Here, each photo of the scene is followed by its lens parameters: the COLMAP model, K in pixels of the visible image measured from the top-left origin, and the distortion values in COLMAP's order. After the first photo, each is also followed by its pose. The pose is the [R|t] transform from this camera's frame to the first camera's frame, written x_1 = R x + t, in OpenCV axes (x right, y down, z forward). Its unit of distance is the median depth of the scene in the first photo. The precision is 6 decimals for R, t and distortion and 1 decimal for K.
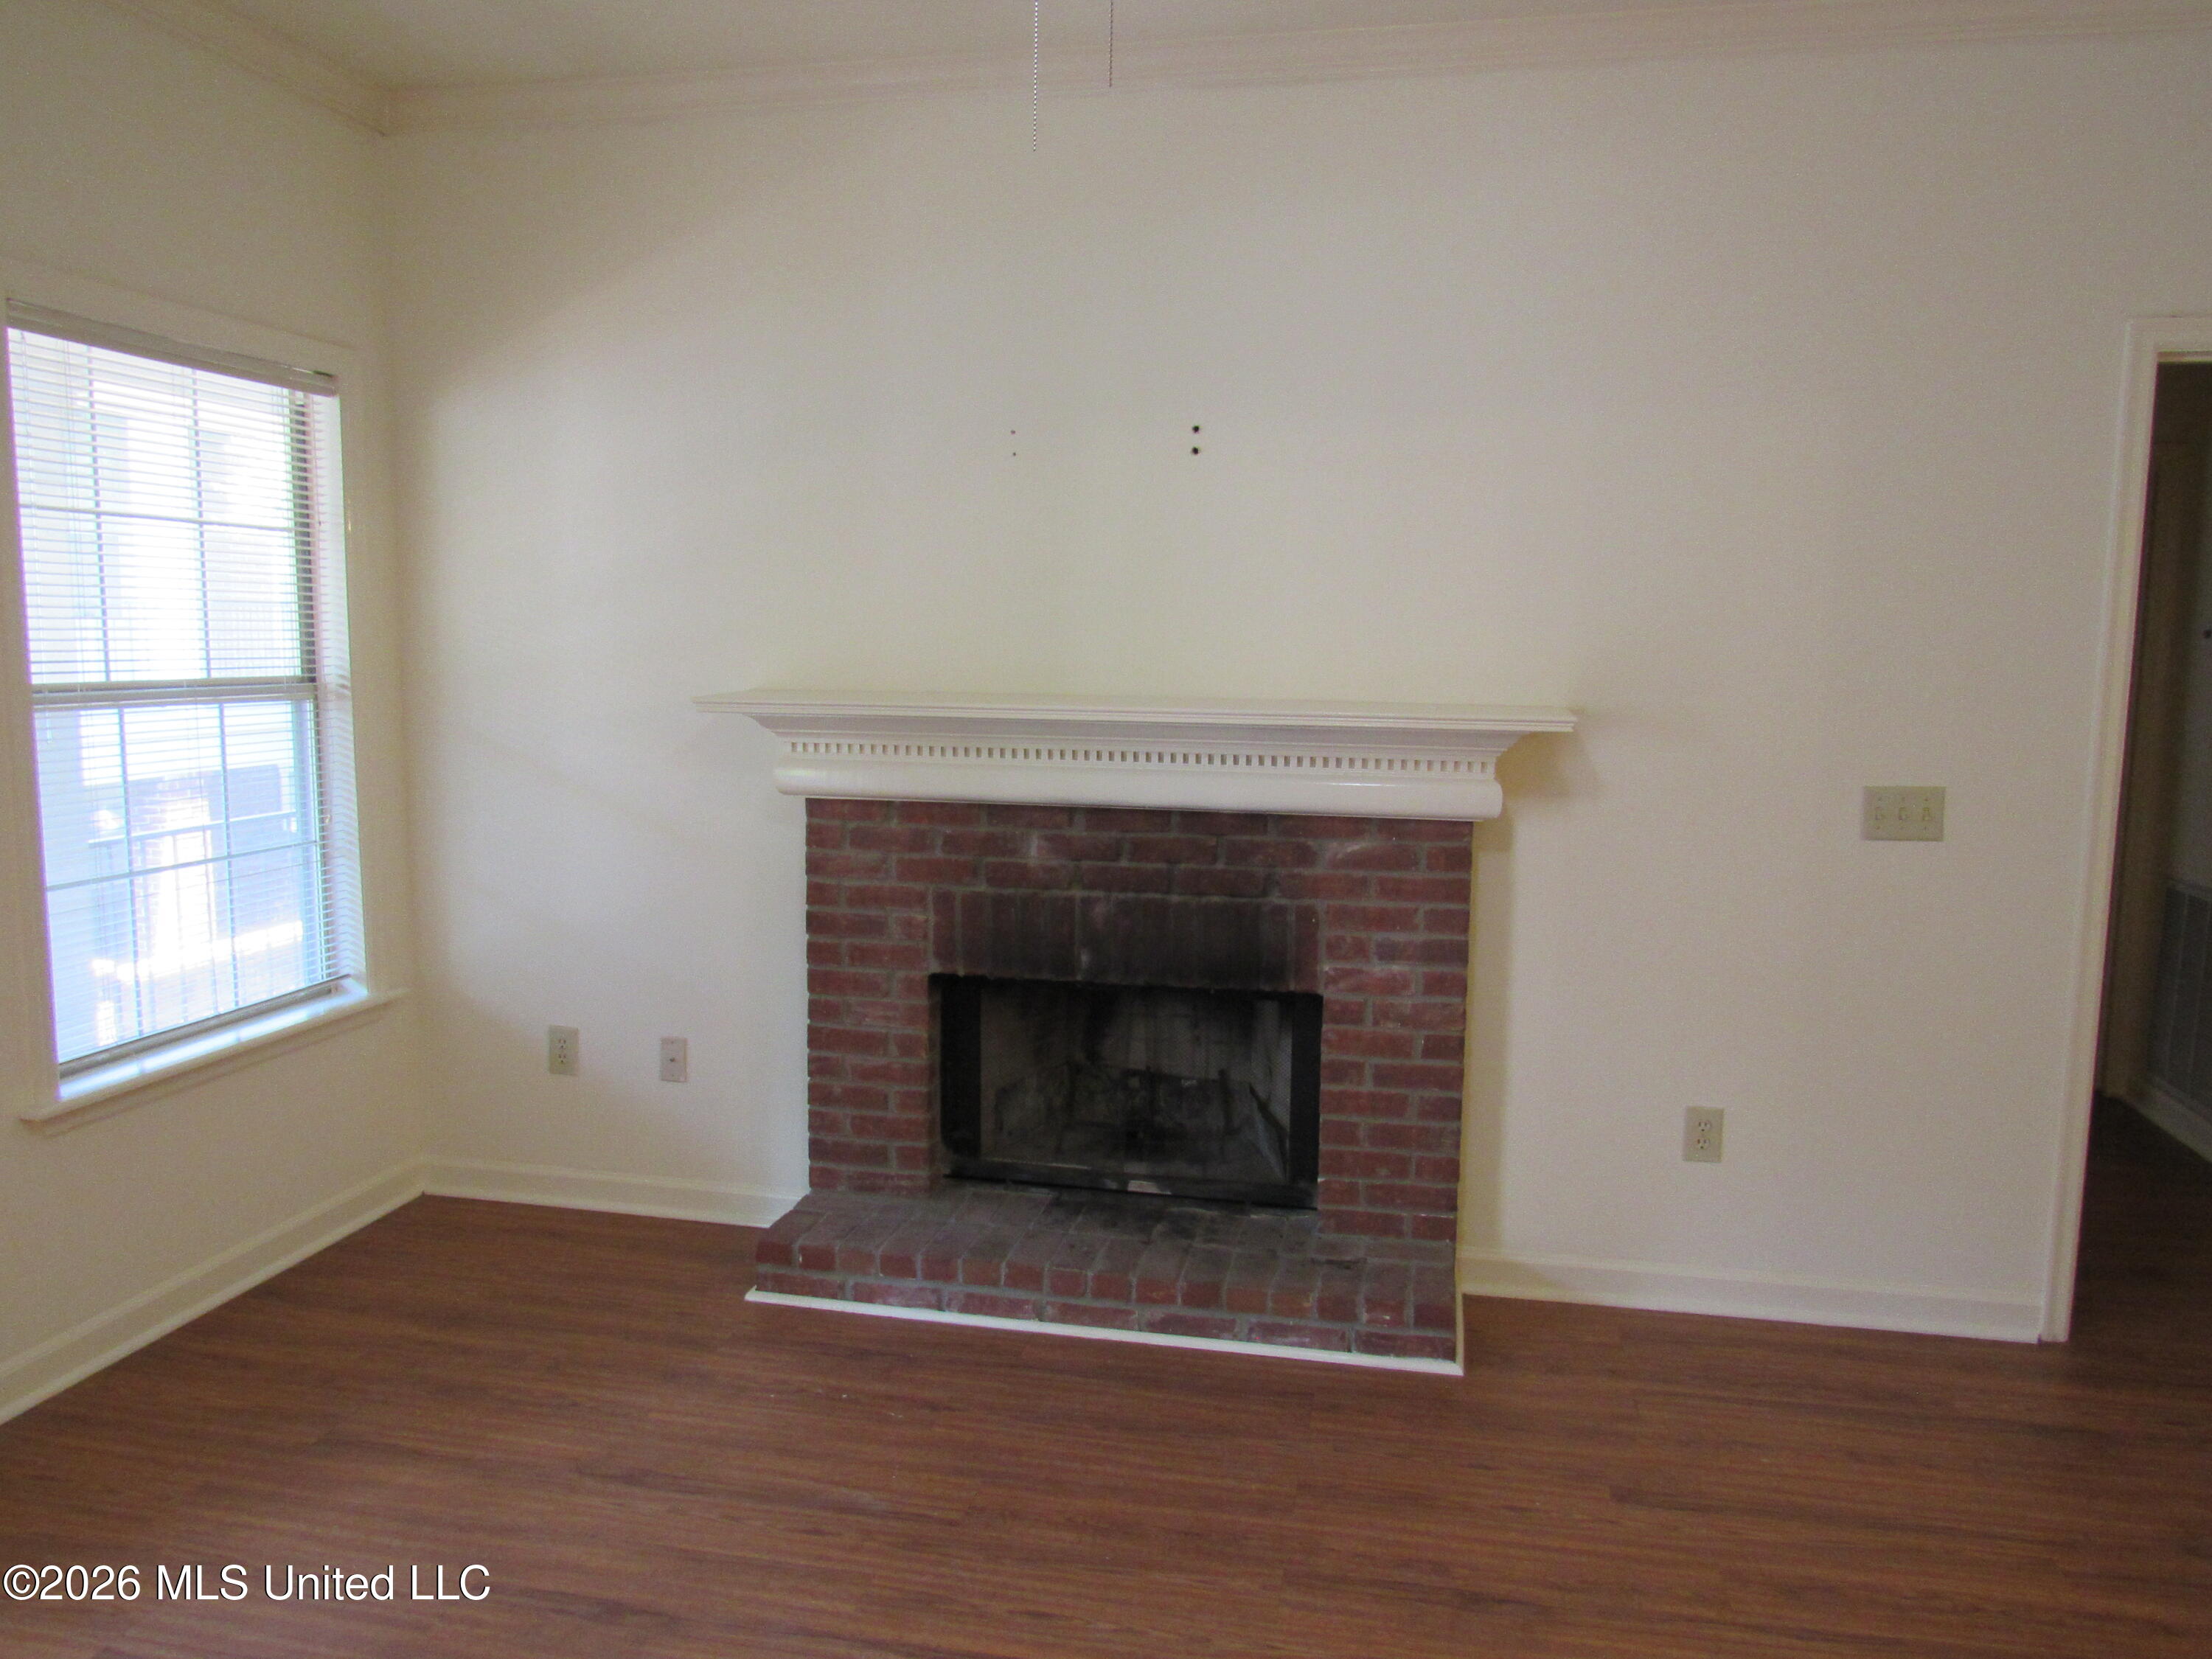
lens RADIAL K [[1571.5, 0, 1099.9], [0, 1571.5, 827.4], [0, 0, 1]] dist [-0.043005, 0.019052]
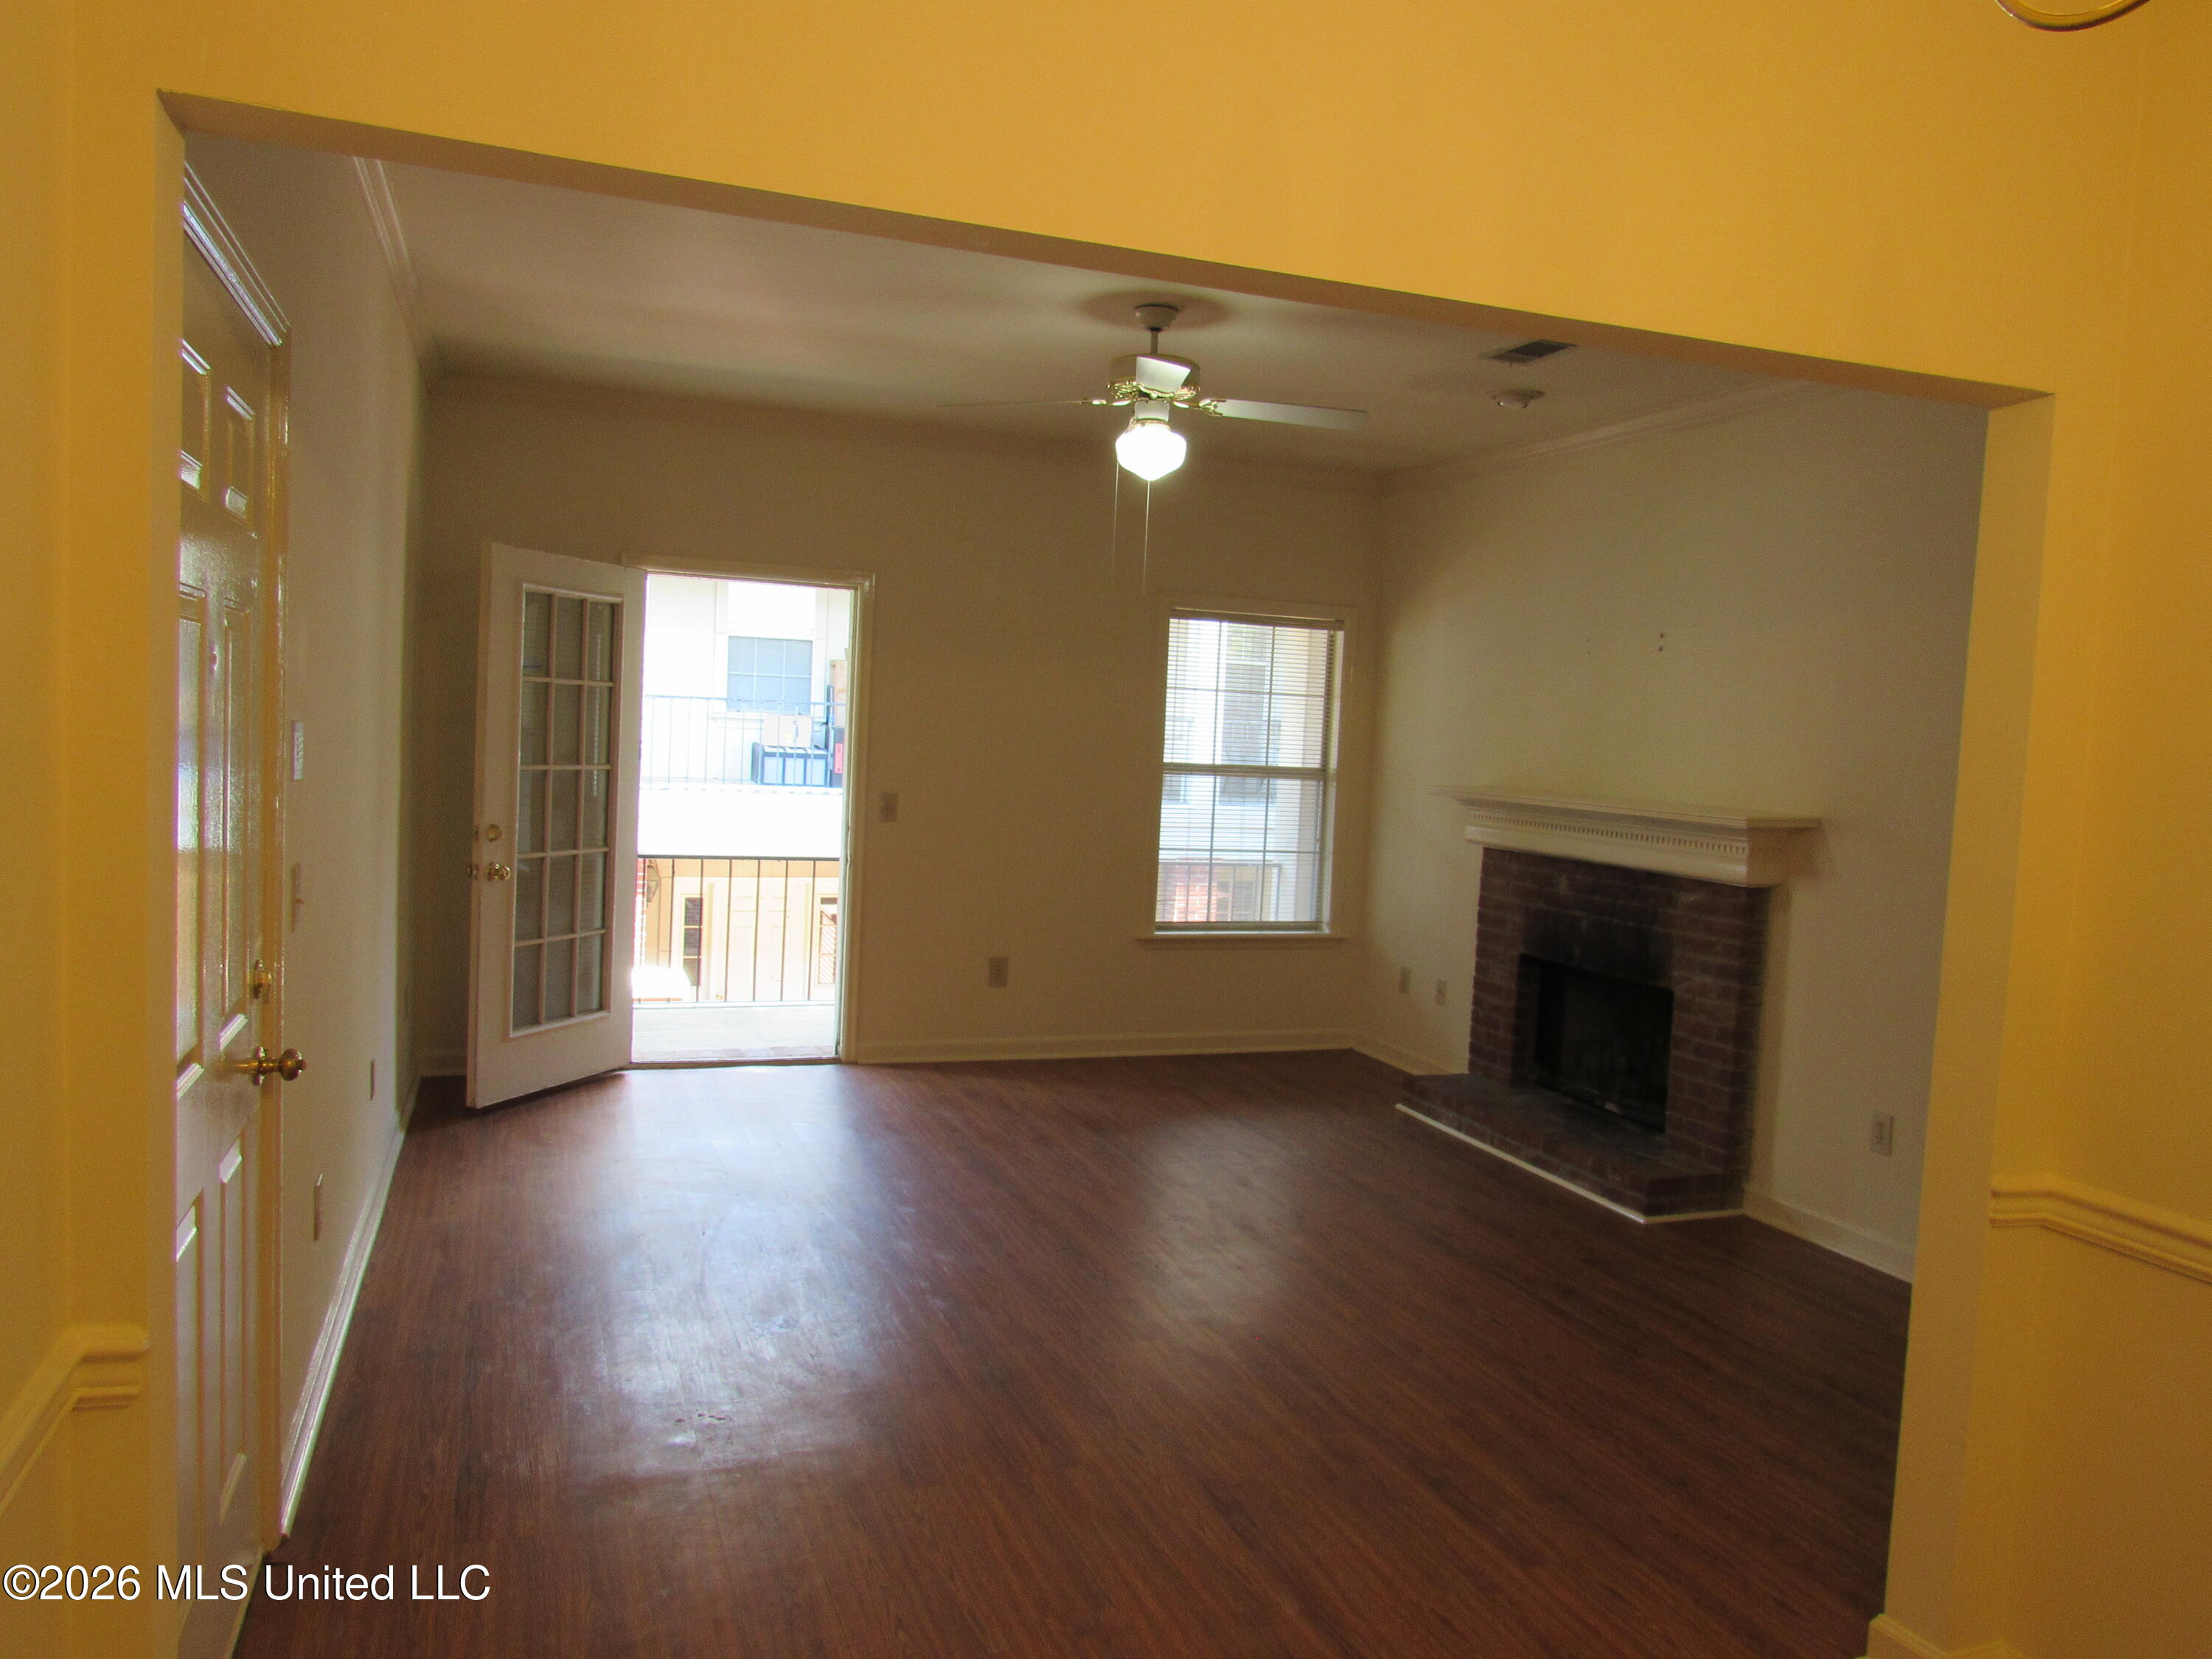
lens RADIAL K [[1571.5, 0, 1115.6], [0, 1571.5, 830.6], [0, 0, 1]] dist [-0.043005, 0.019052]
pose [[0.533362, 0.067338, -0.843203, 1.120387], [-0.139603, 0.990164, -0.009231, 0.038955], [0.834288, 0.122637, 0.537516, -0.312820]]
